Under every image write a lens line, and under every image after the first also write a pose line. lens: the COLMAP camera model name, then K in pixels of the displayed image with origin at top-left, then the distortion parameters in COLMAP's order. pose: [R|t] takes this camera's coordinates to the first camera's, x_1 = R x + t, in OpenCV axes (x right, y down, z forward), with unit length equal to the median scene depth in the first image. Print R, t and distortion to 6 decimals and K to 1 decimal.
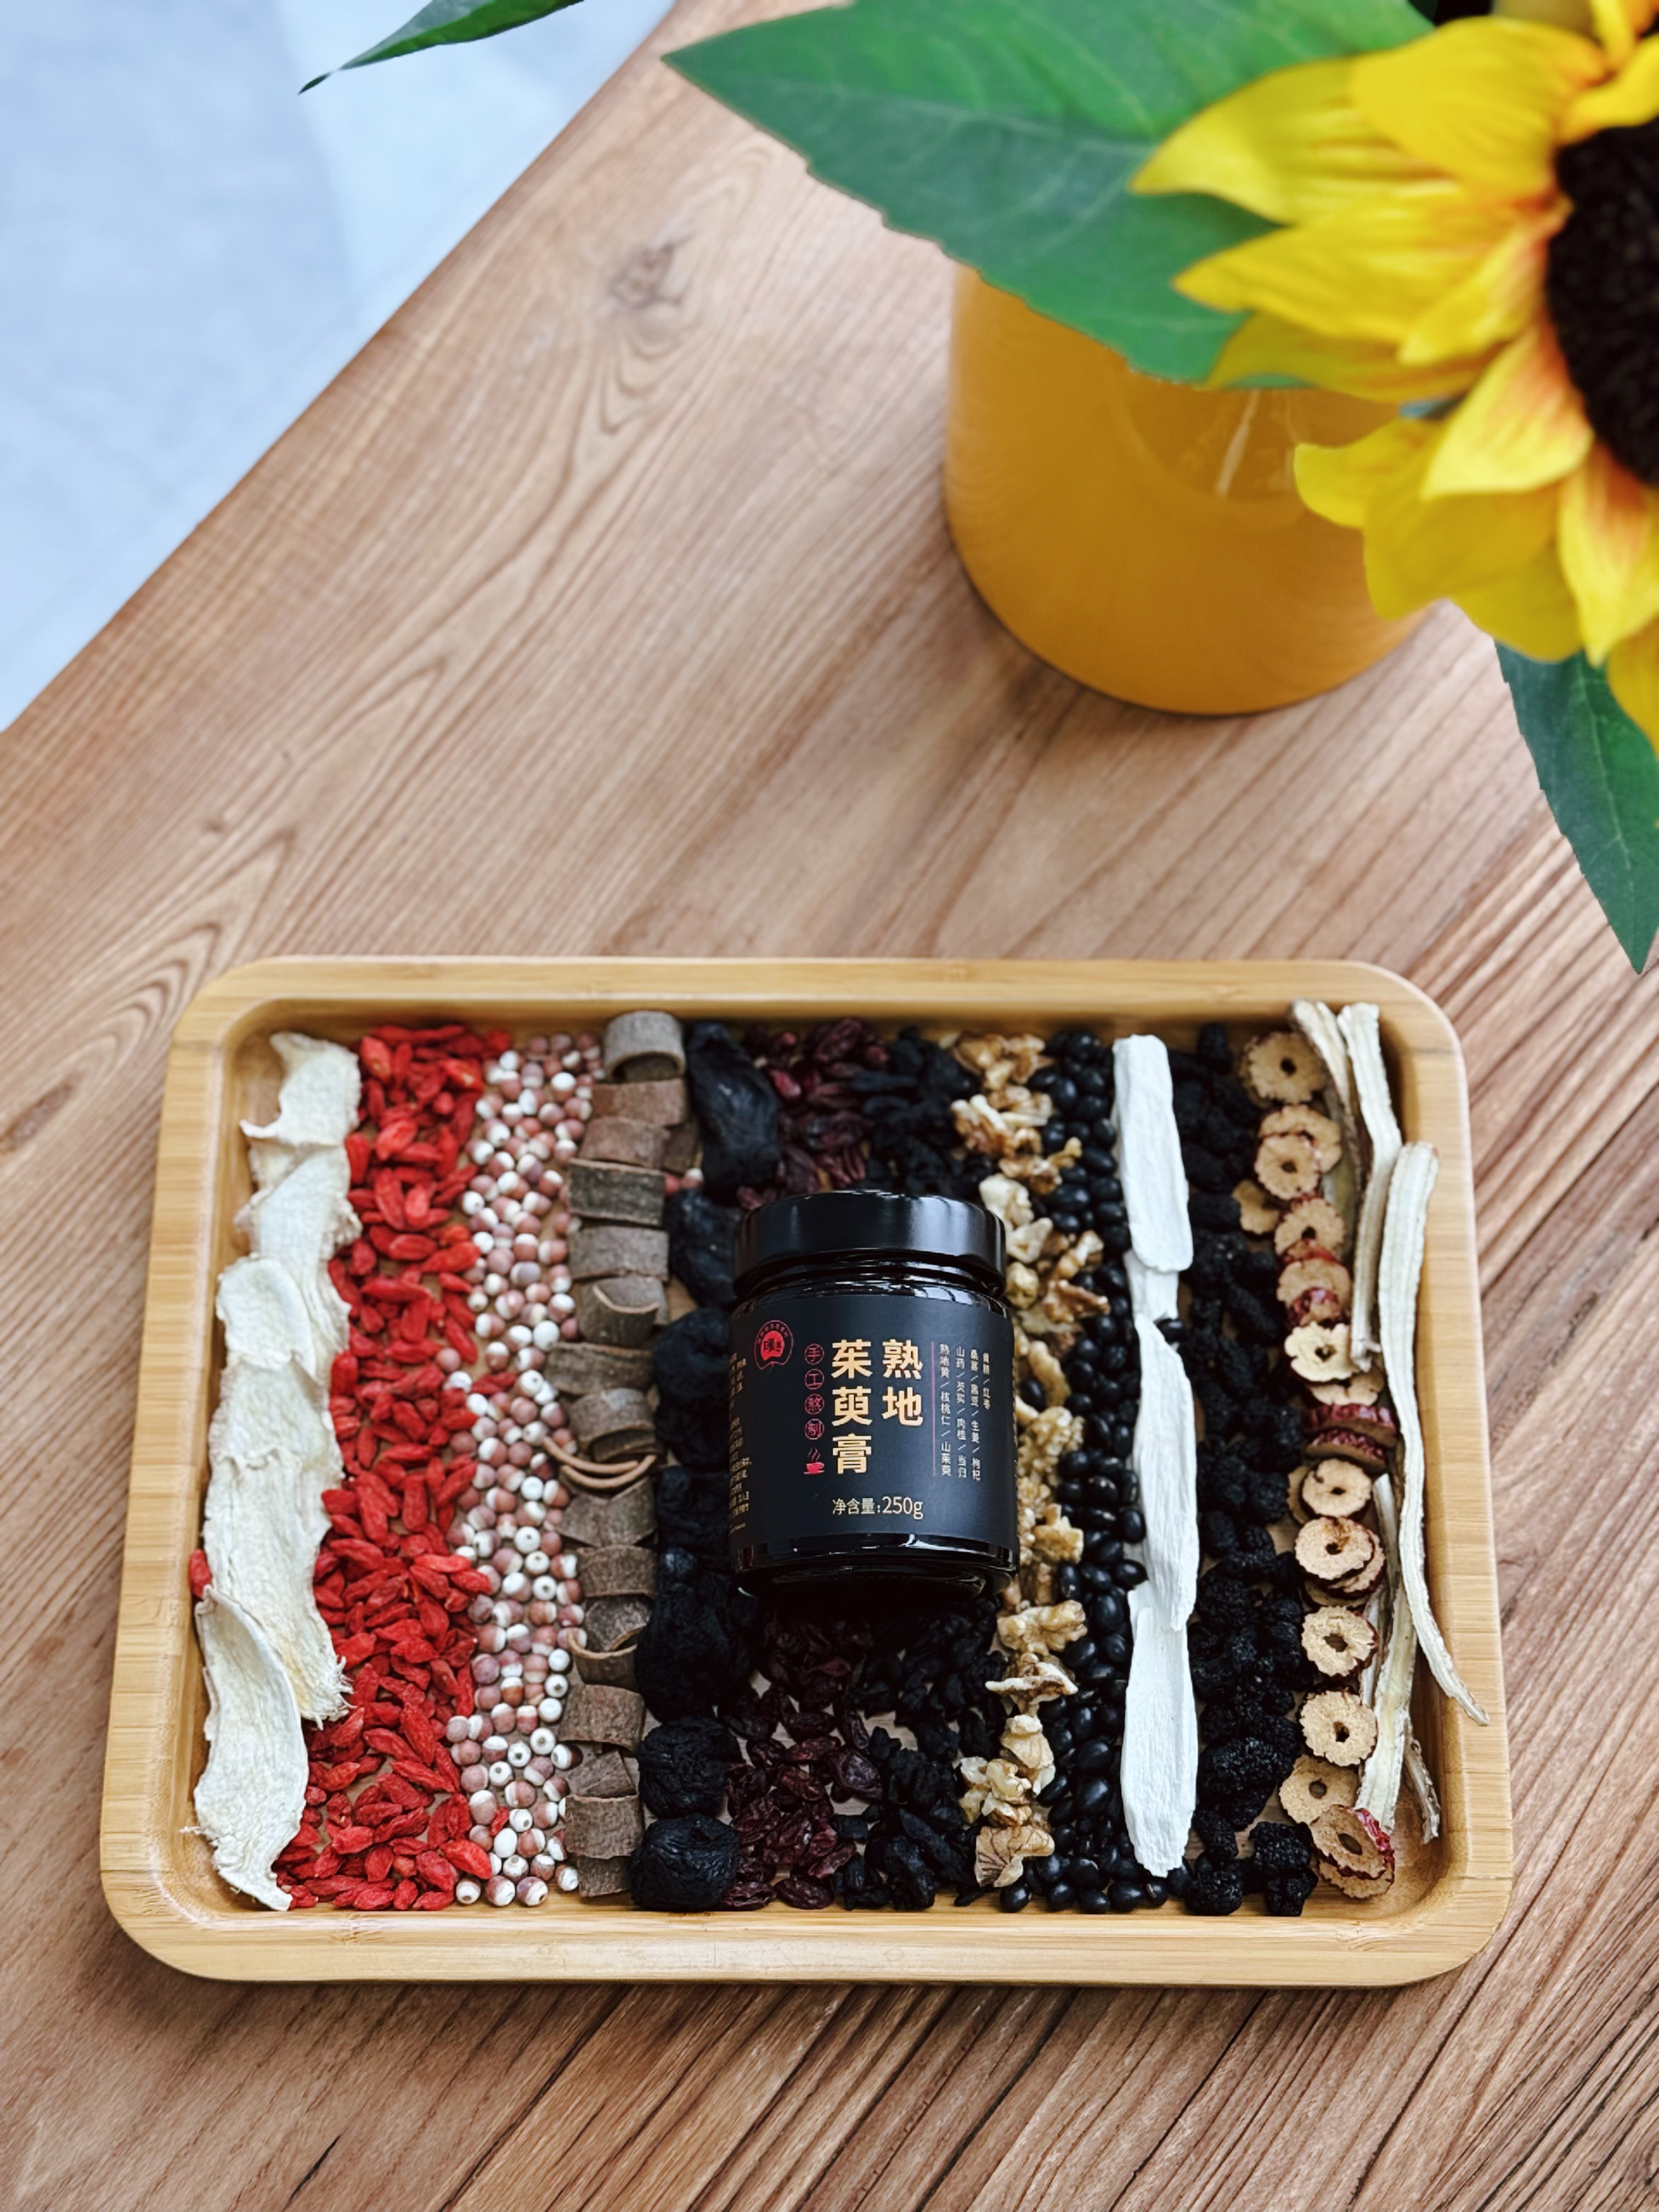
lens RADIAL K [[3307.1, 0, 829.5], [0, 3307.1, 1106.0], [0, 0, 1]] dist [0.248348, -0.802827]
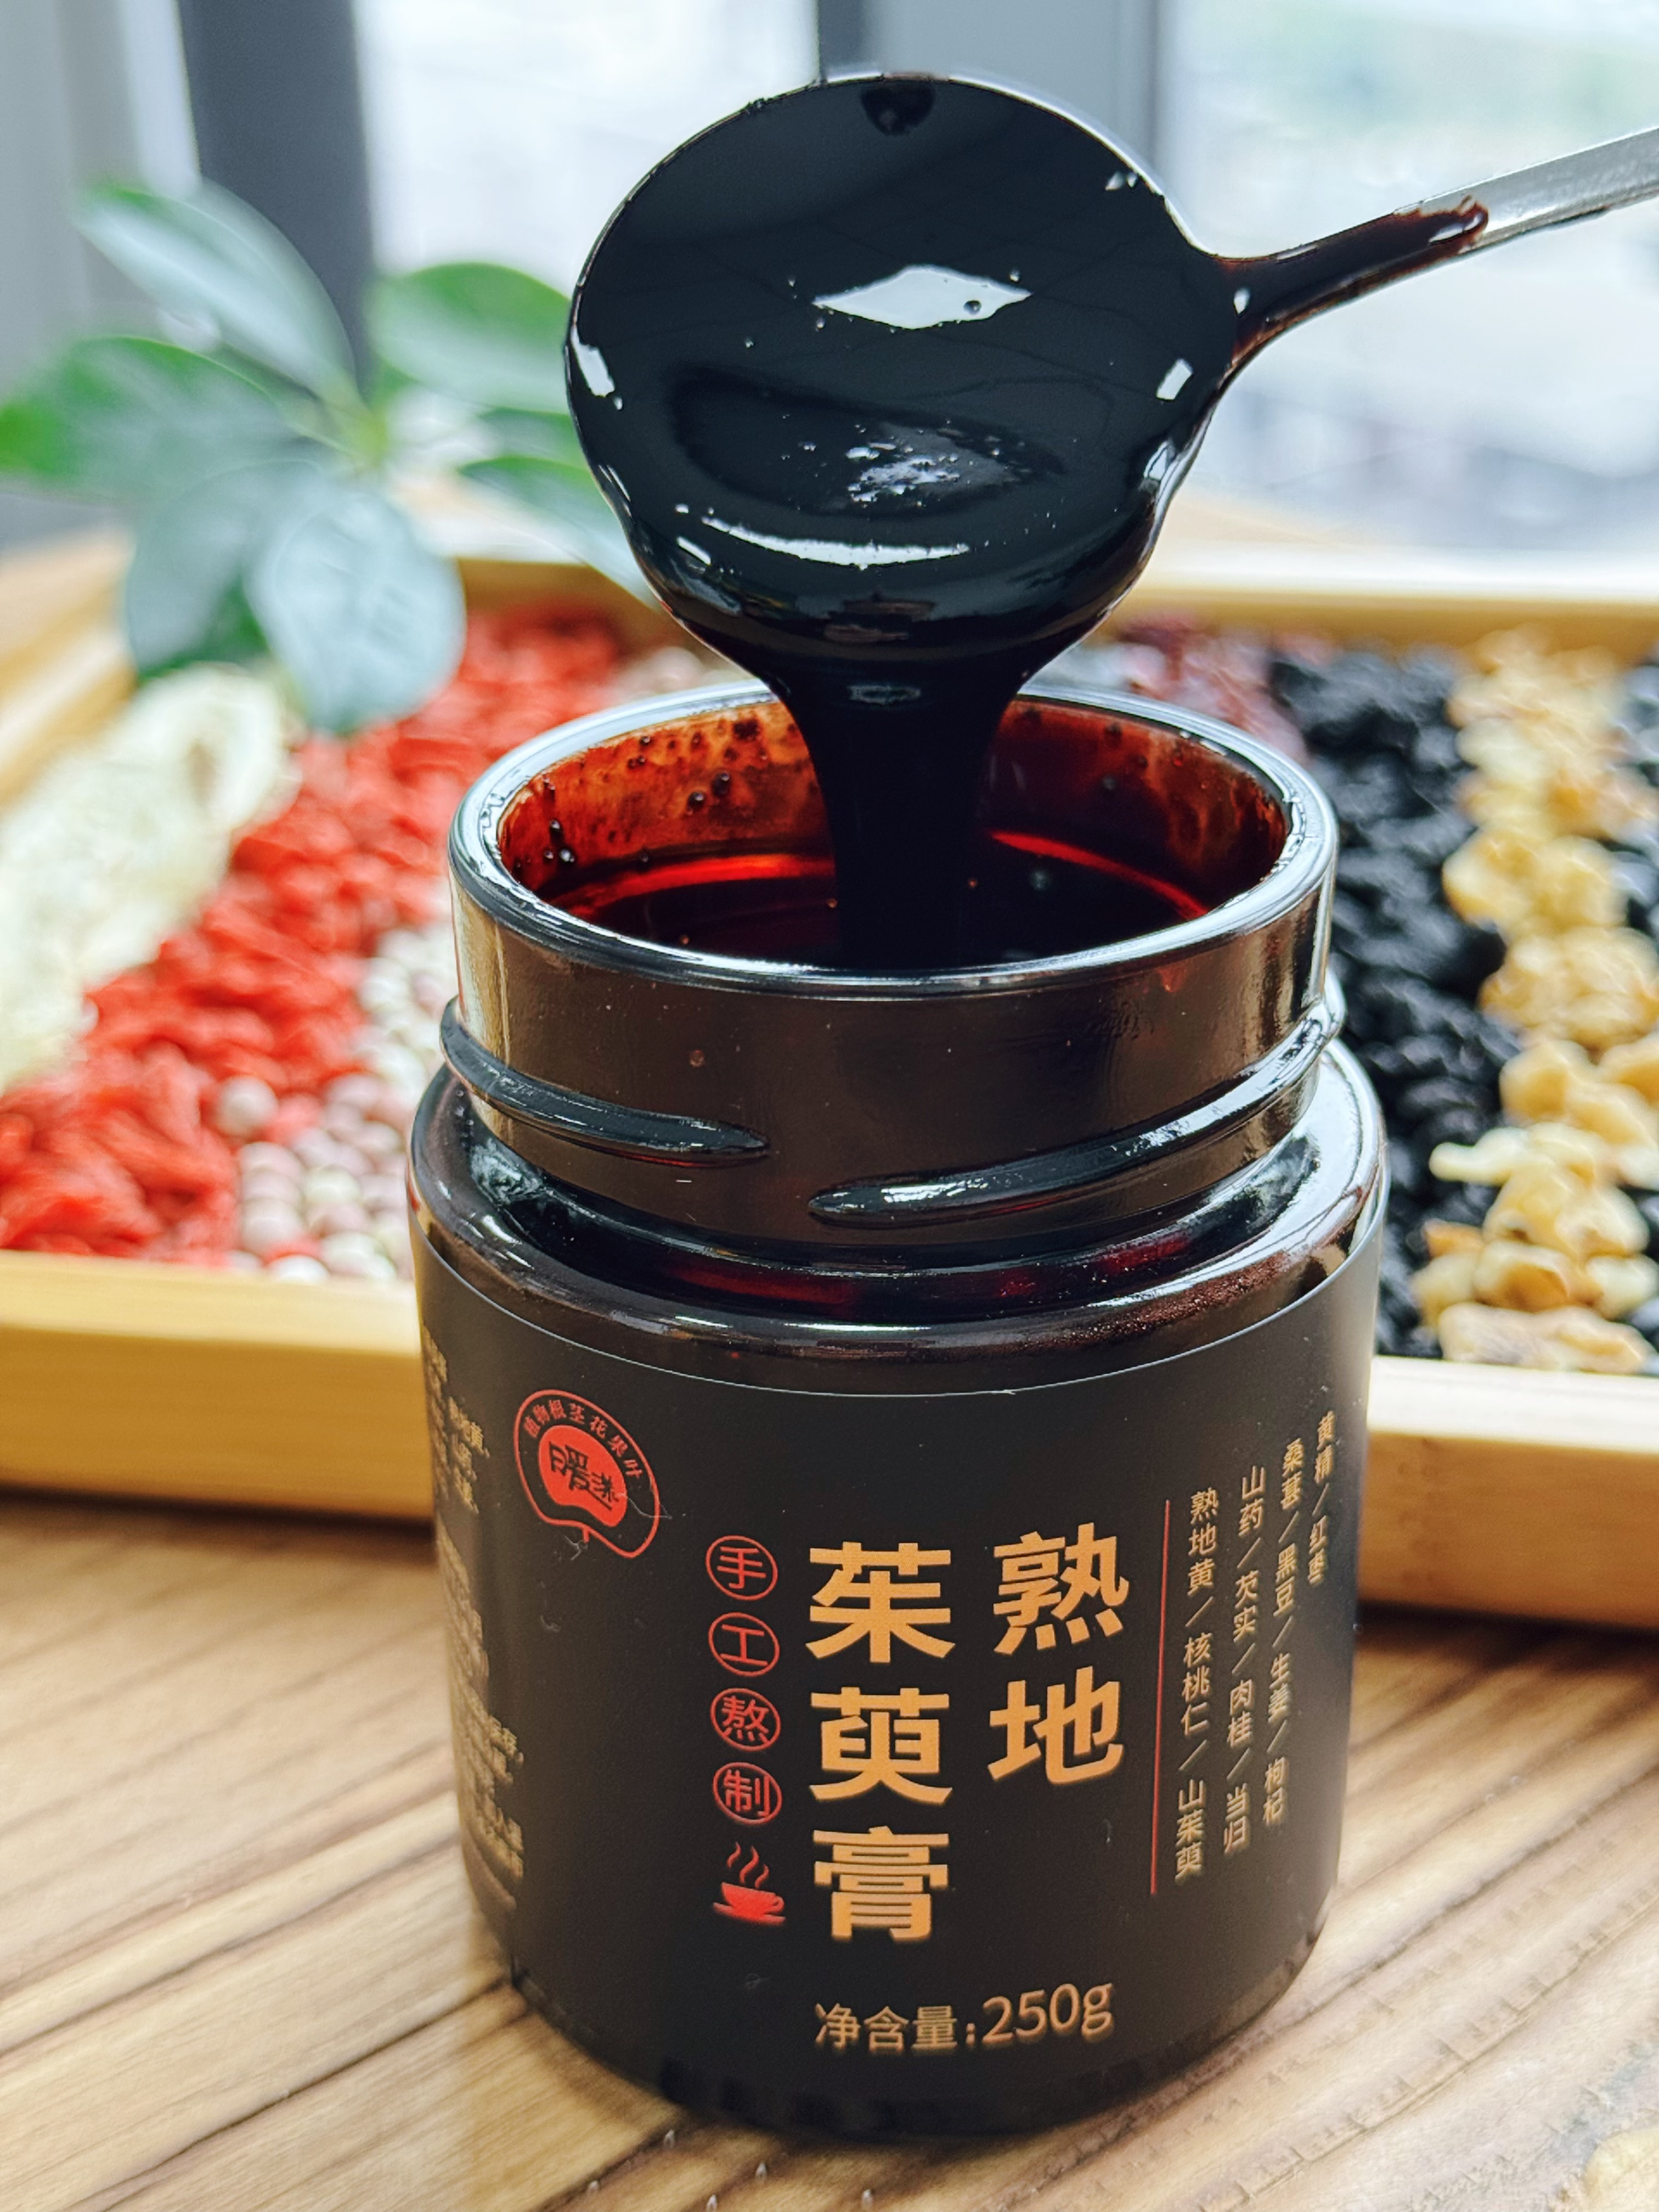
lens RADIAL K [[3307.1, 0, 829.5], [0, 3307.1, 1106.0], [0, 0, 1]] dist [0.248348, -0.802827]
pose [[0.994411, -0.053188, 0.091205, -0.020665], [-0.026382, 0.711262, 0.702432, -0.147908], [-0.102232, -0.700912, 0.705883, 0.835897]]
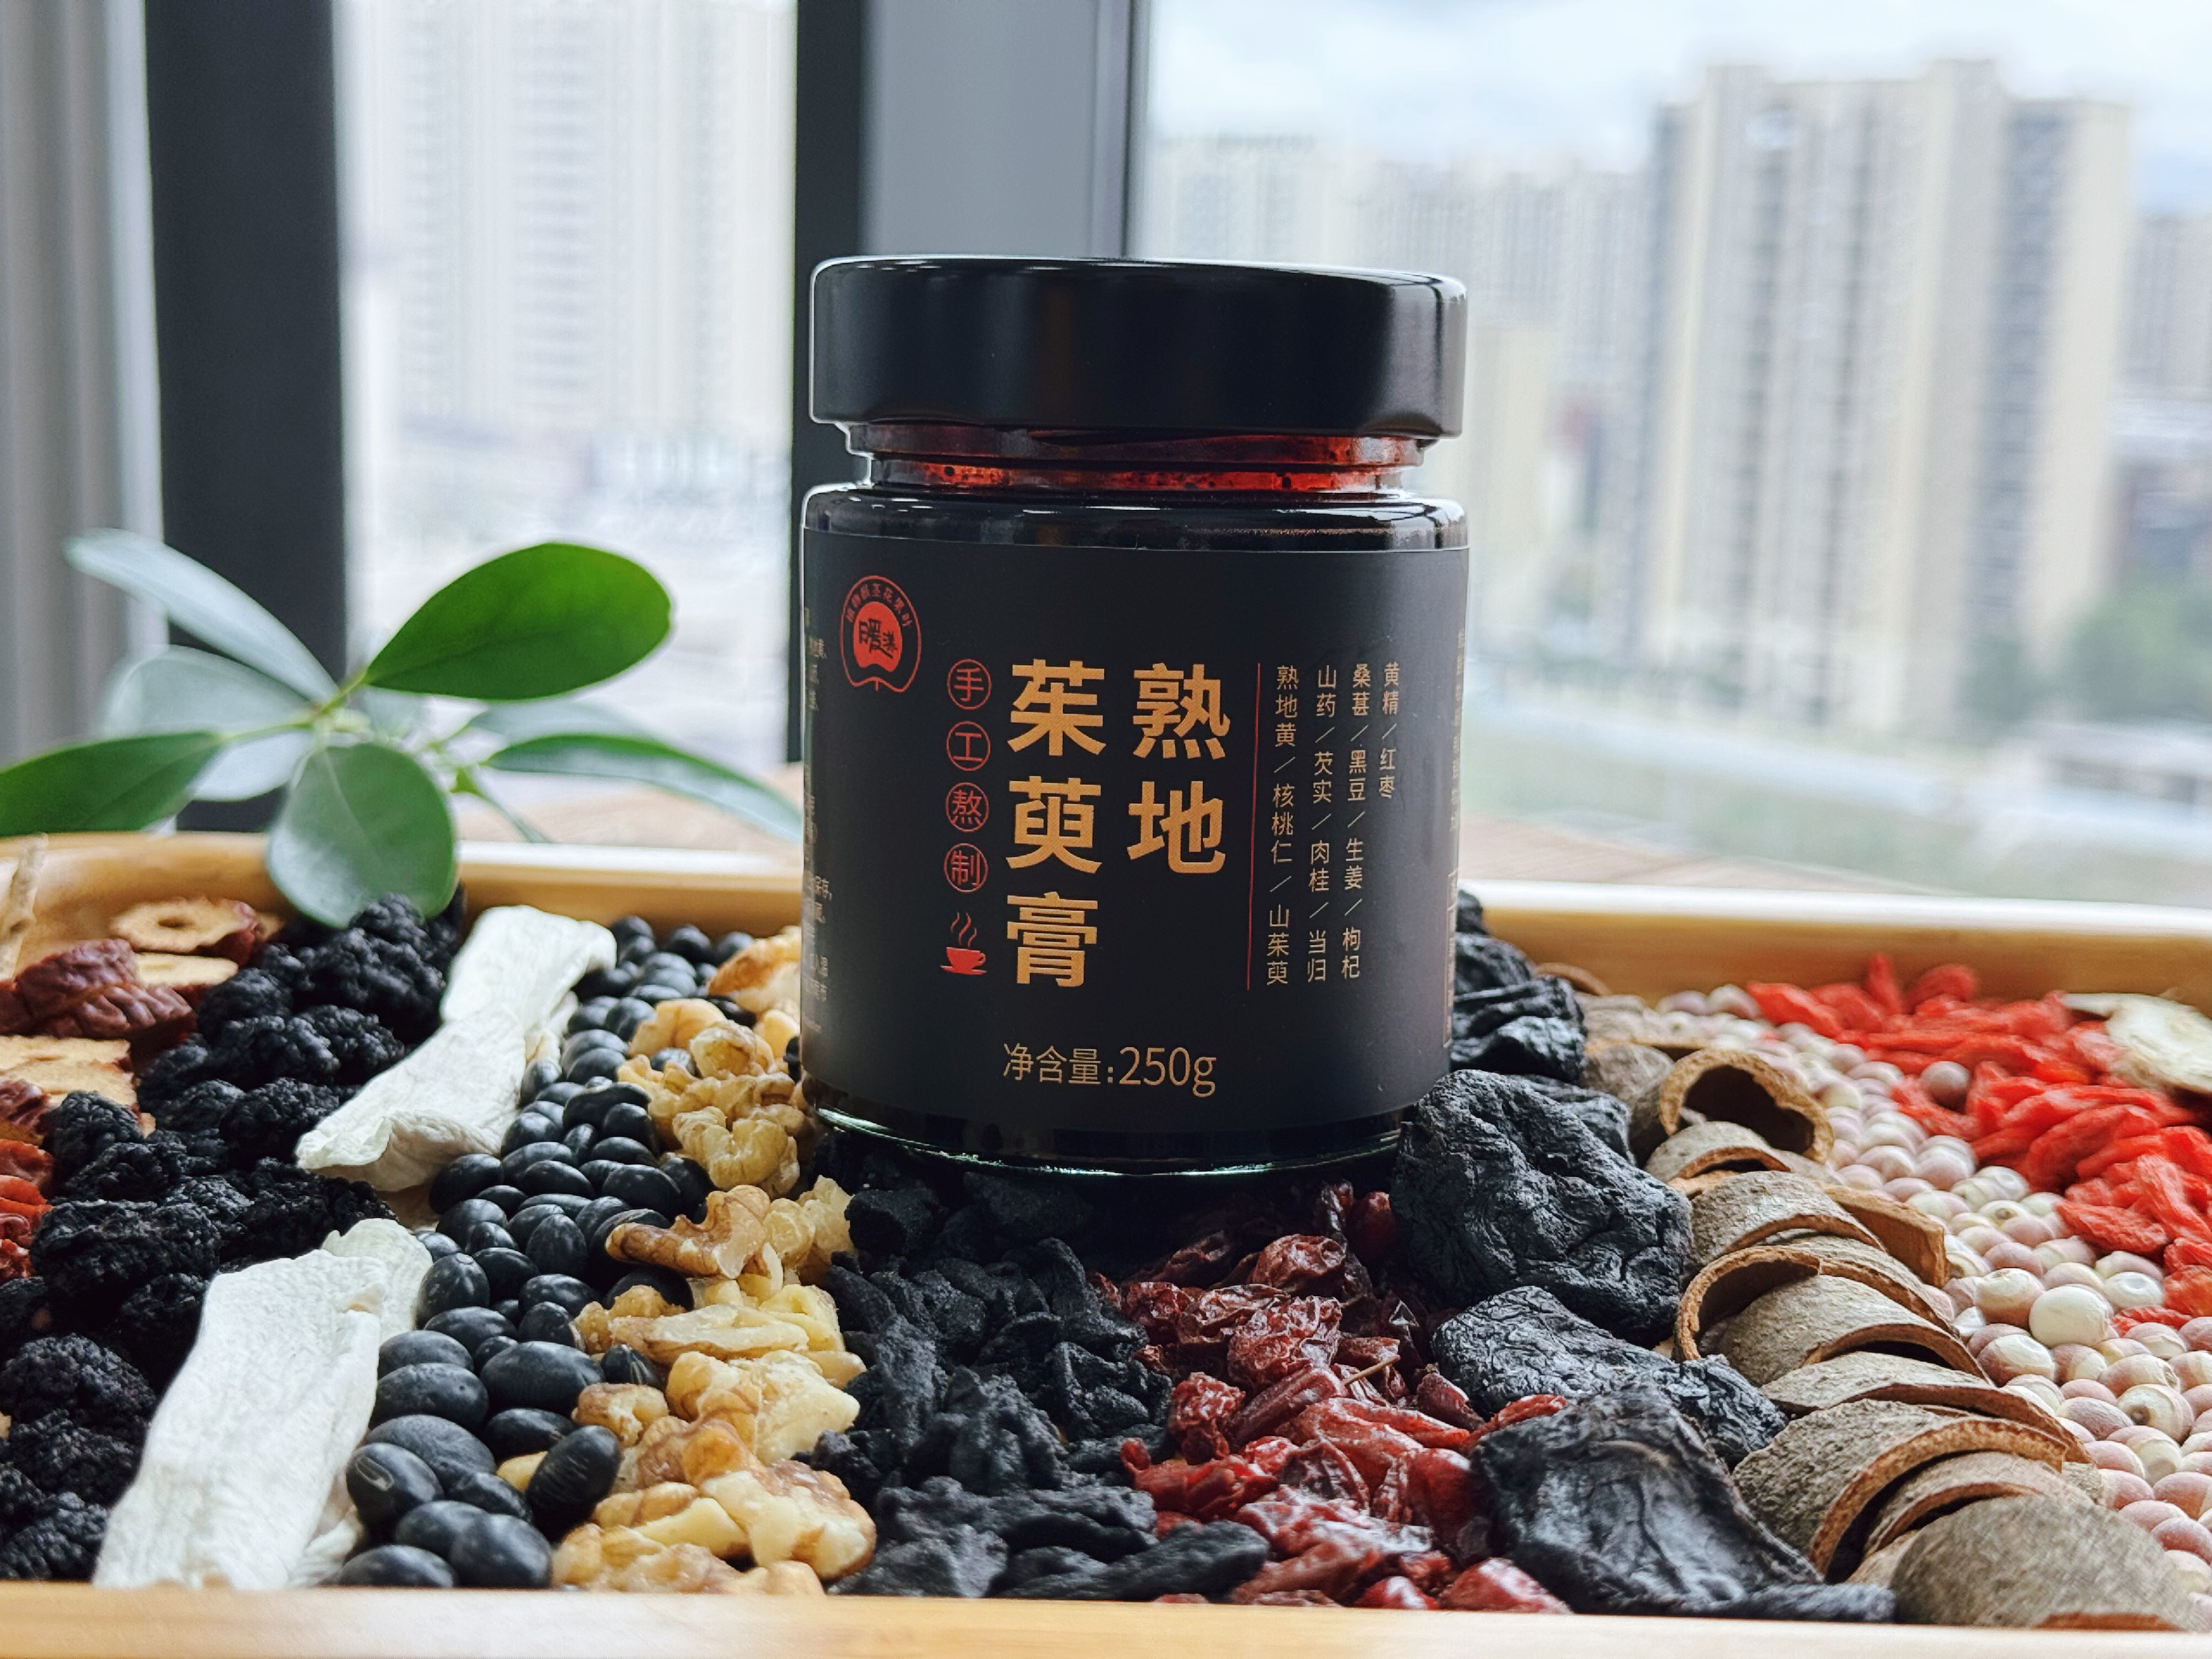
lens RADIAL K [[3307.1, 0, 1106.0], [0, 3307.1, 829.5], [0, 0, 1]] dist [0.248348, -0.802827]
pose [[0.997075, 0.036838, -0.066968, 0.040756], [-0.003771, 0.898833, 0.438275, -0.089706], [0.076338, -0.436740, 0.896343, 0.628603]]
